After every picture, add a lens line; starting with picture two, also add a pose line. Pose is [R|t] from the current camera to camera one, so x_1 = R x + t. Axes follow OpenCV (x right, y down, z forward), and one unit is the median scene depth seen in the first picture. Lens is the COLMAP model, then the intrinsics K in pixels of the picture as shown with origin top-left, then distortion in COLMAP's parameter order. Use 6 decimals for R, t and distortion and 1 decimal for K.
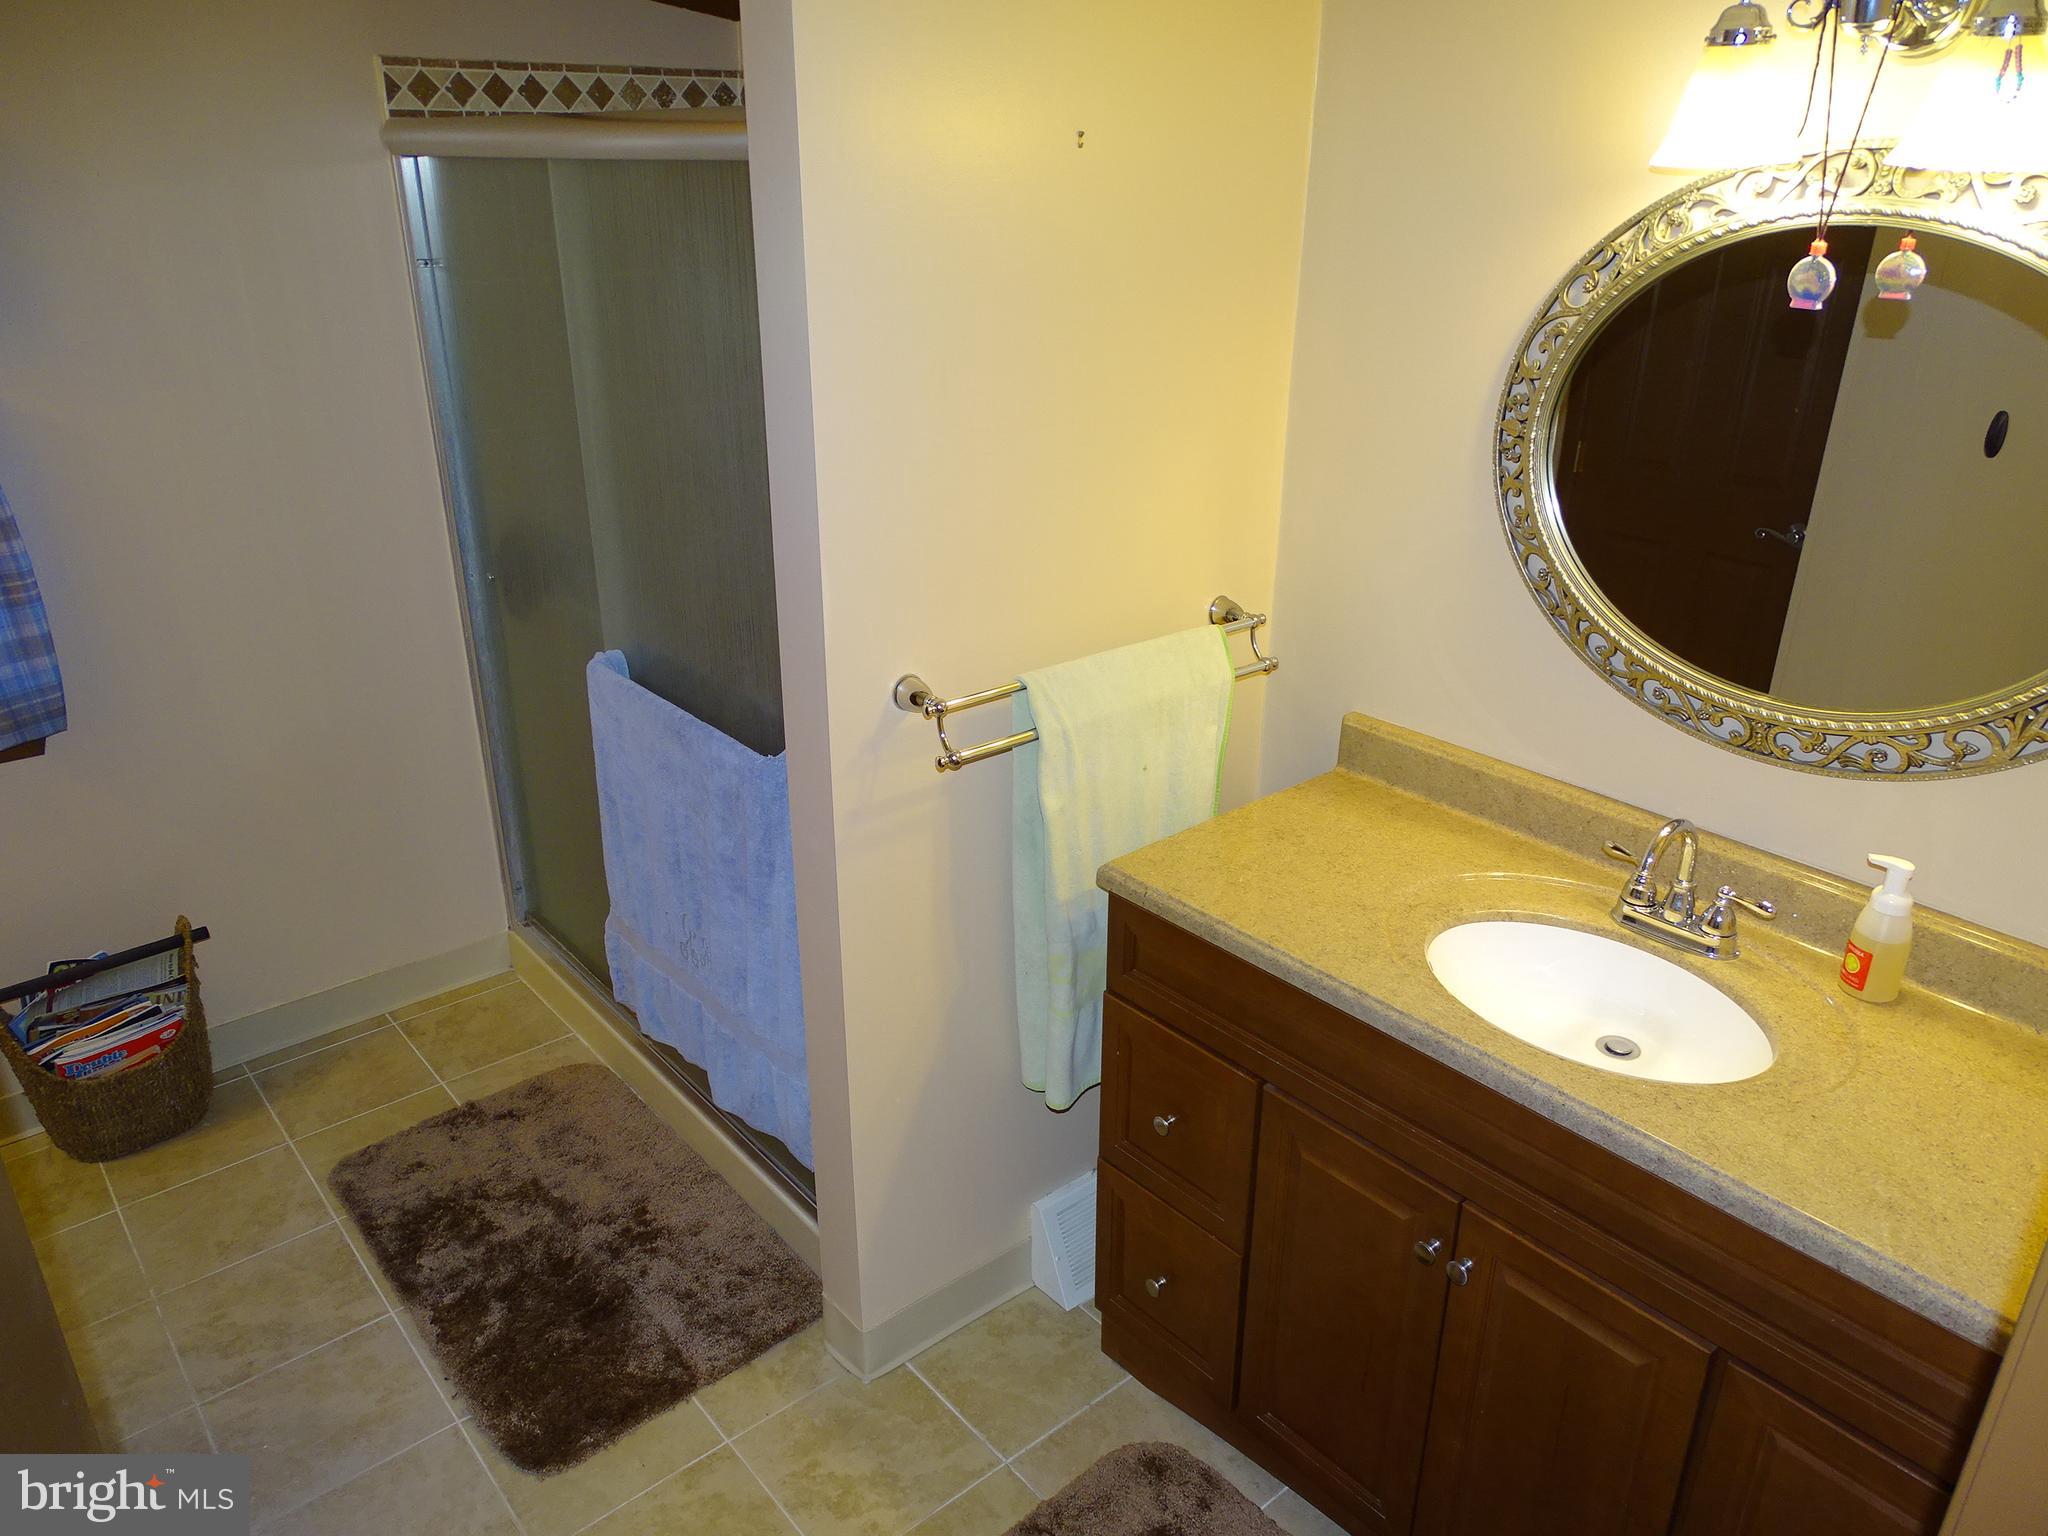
lens RADIAL K [[1455.9, 0, 1020.8], [0, 1455.9, 774.2], [0, 0, 1]] dist [-0.001275, -0.012096]
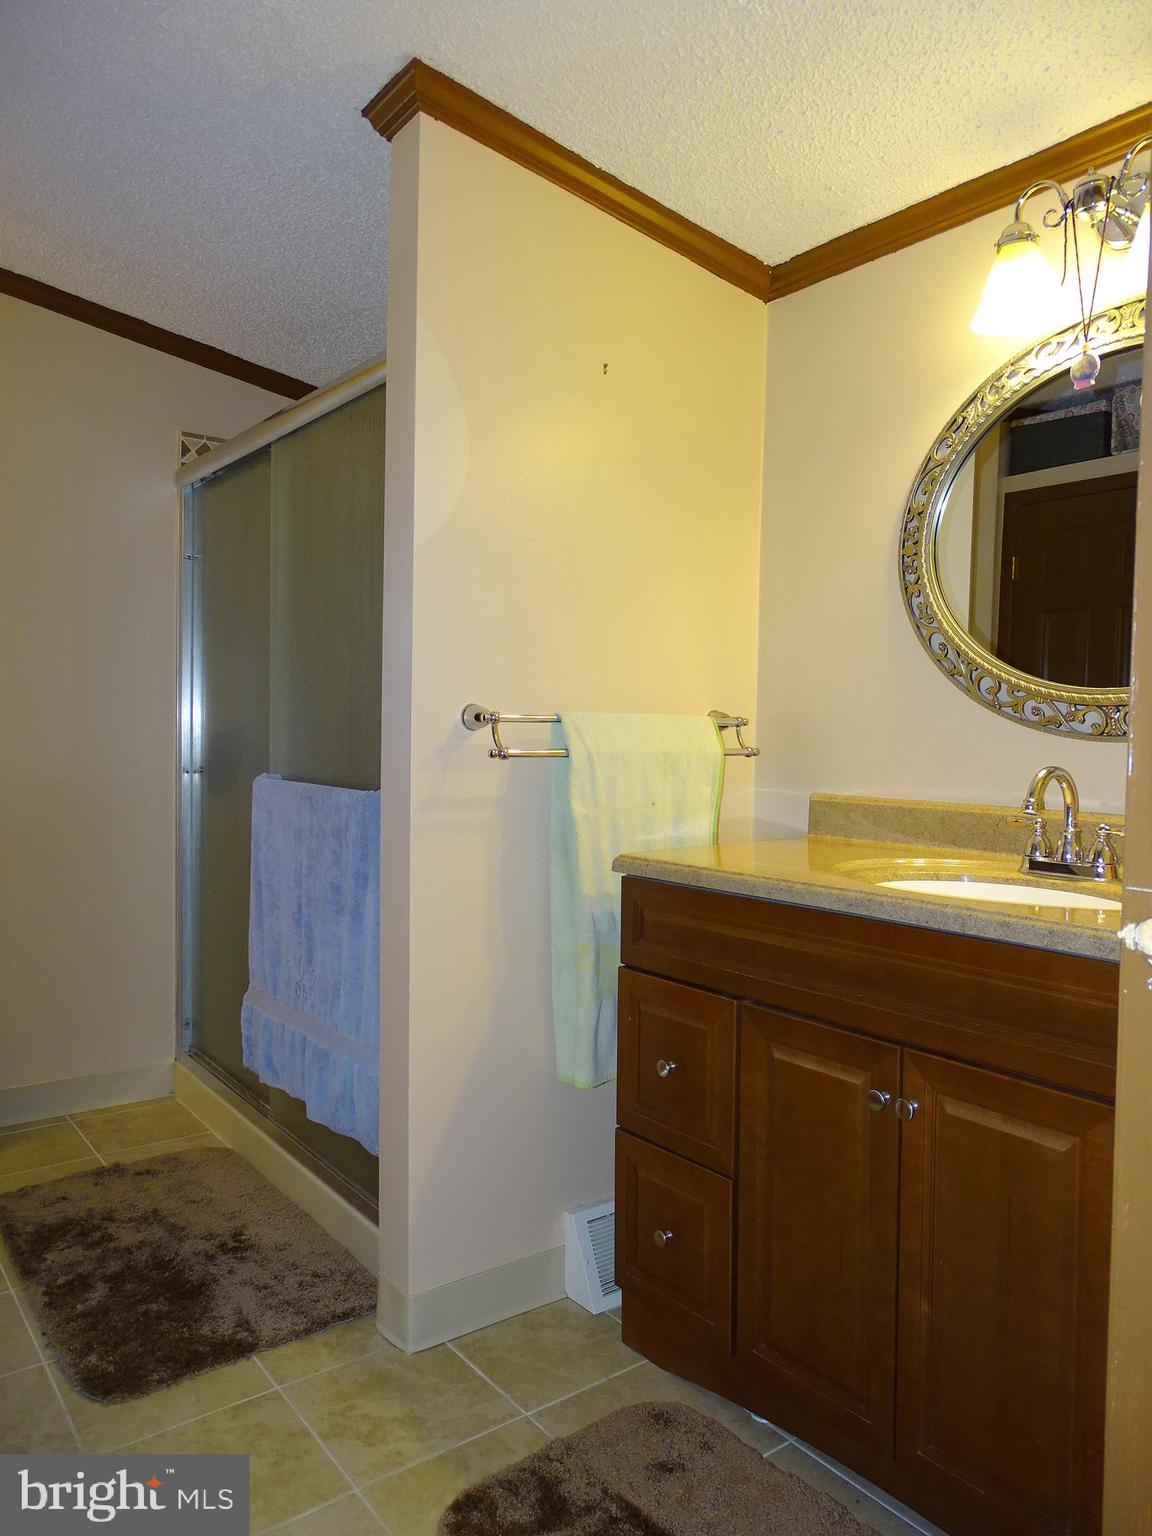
lens RADIAL K [[1092.0, 0, 573.5], [0, 1092.0, 764.8], [0, 0, 1]] dist [-0.001275, -0.012096]
pose [[0.998535, 0.011218, -0.052927, 0.062980], [-0.029668, 0.931603, -0.362265, 0.314476], [0.045243, 0.363304, 0.930571, 0.066738]]
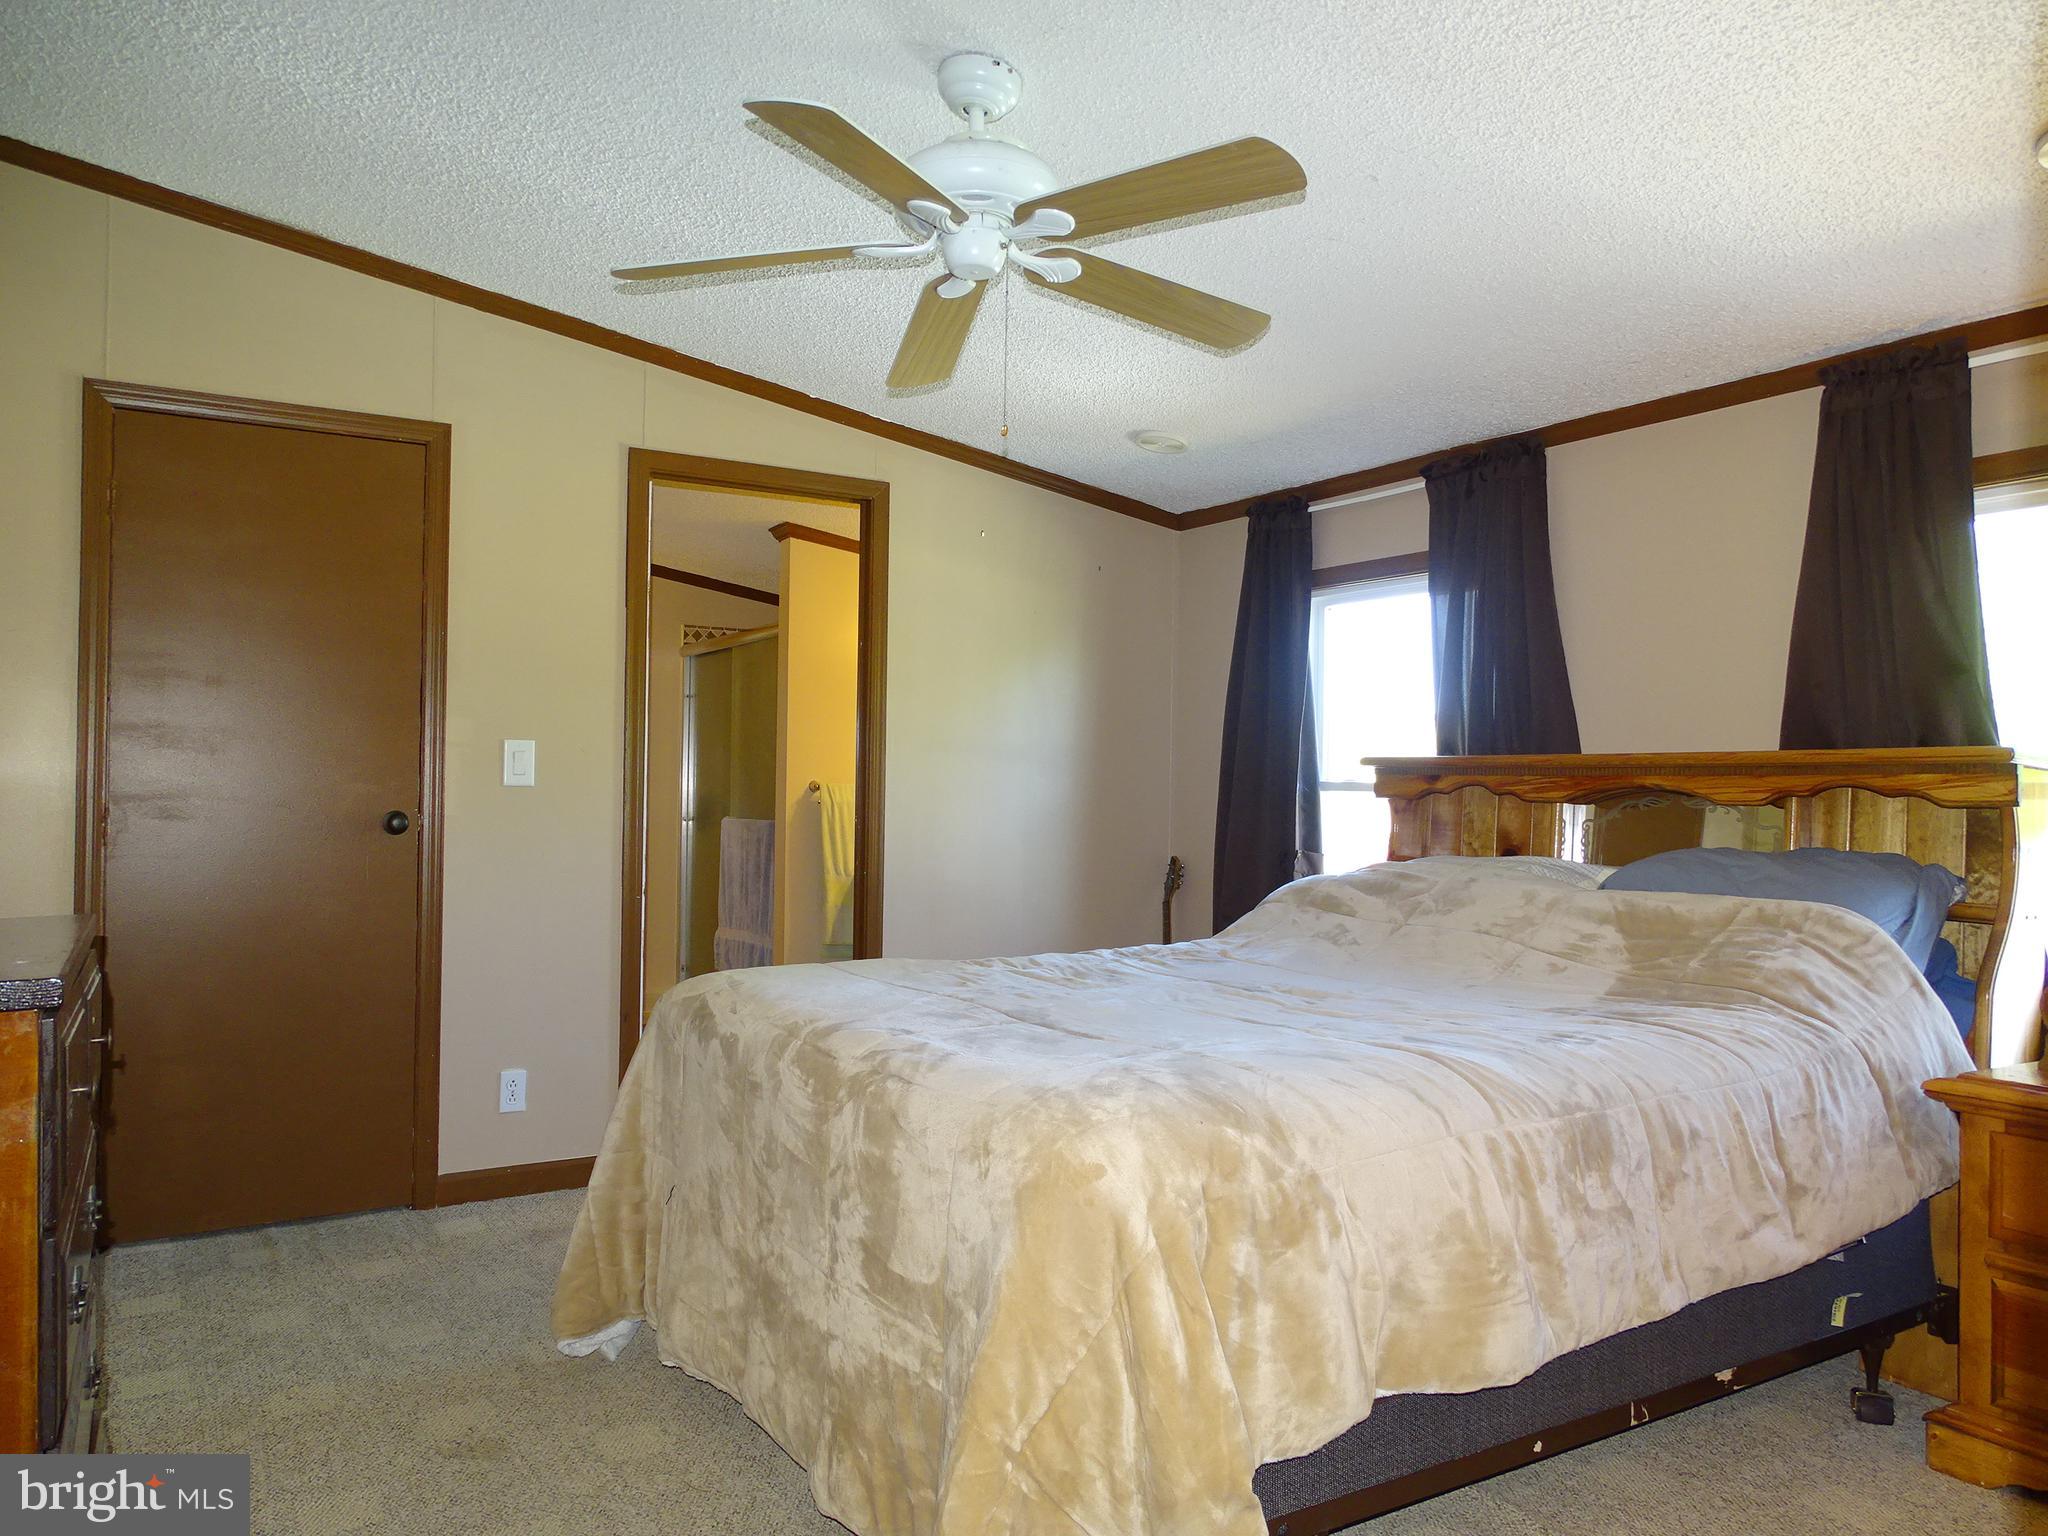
lens RADIAL K [[1455.9, 0, 1027.0], [0, 1455.9, 775.5], [0, 0, 1]] dist [-0.001275, -0.012096]
pose [[0.989998, 0.005981, -0.140955, 0.723030], [-0.064033, 0.909313, -0.411157, 1.046860], [0.125713, 0.416070, 0.900601, -1.564008]]
